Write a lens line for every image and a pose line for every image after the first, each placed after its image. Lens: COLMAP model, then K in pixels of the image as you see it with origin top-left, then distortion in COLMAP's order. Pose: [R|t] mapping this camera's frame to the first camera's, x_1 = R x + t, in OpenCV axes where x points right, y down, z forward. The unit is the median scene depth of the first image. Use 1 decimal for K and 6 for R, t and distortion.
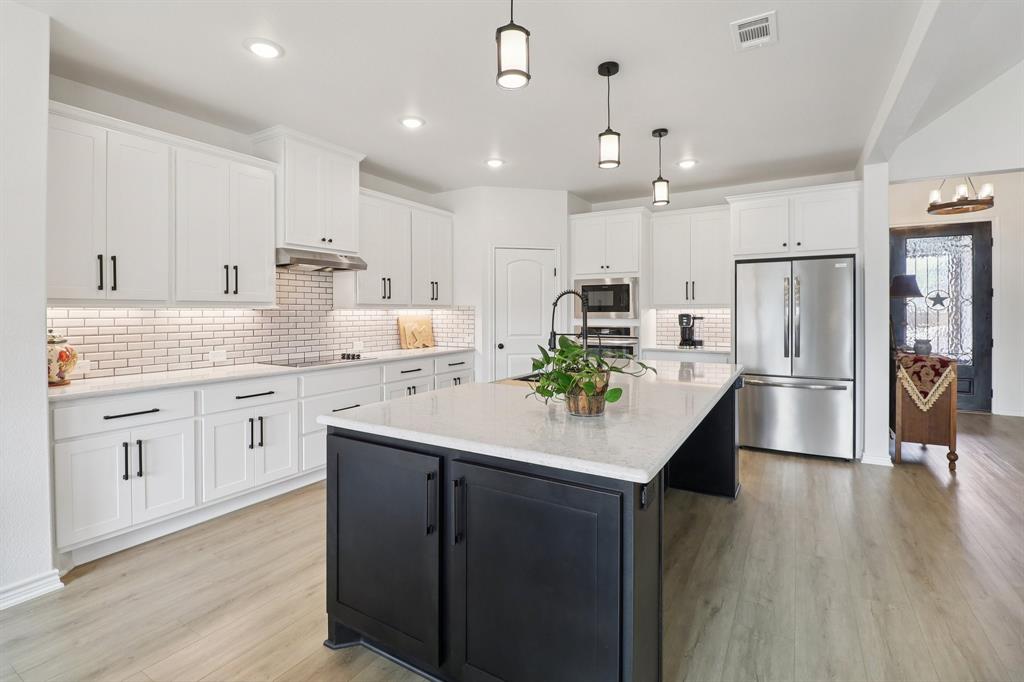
lens RADIAL K [[485.5, 0, 508.4], [0, 485.5, 314.4], [0, 0, 1]] dist [0.000691, -0.000033]
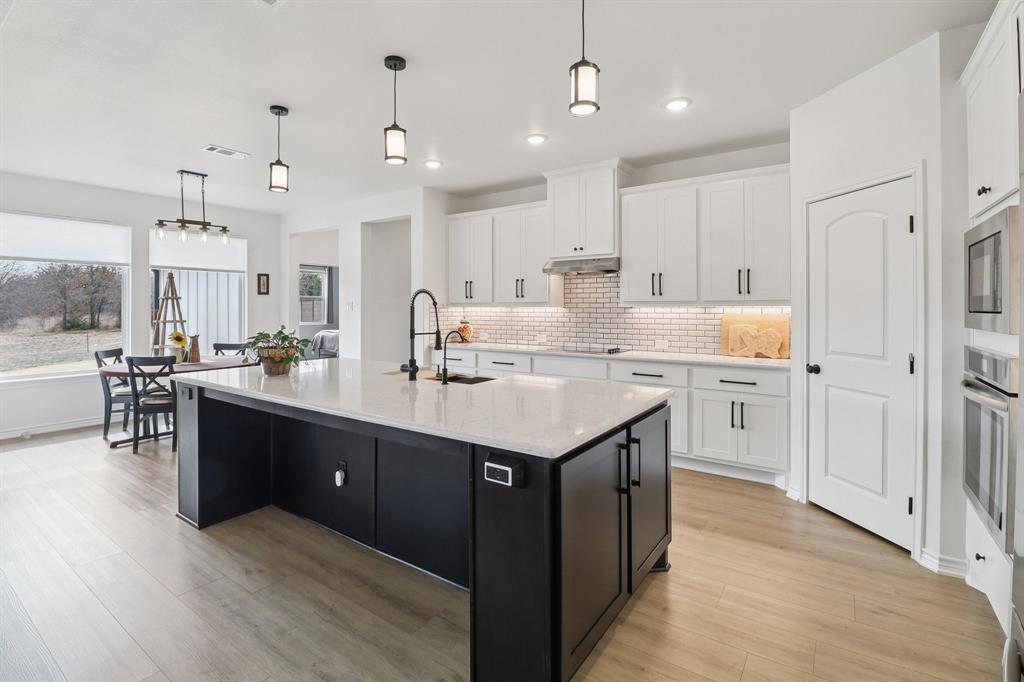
lens RADIAL K [[474.1, 0, 505.1], [0, 474.1, 313.2], [0, 0, 1]] dist [-0.018670, -0.000617]
pose [[-0.071175, 0.012434, -0.997386, 0.825938], [-0.006400, 0.999896, 0.012922, -0.010024], [0.997443, 0.007303, -0.071088, 0.939857]]
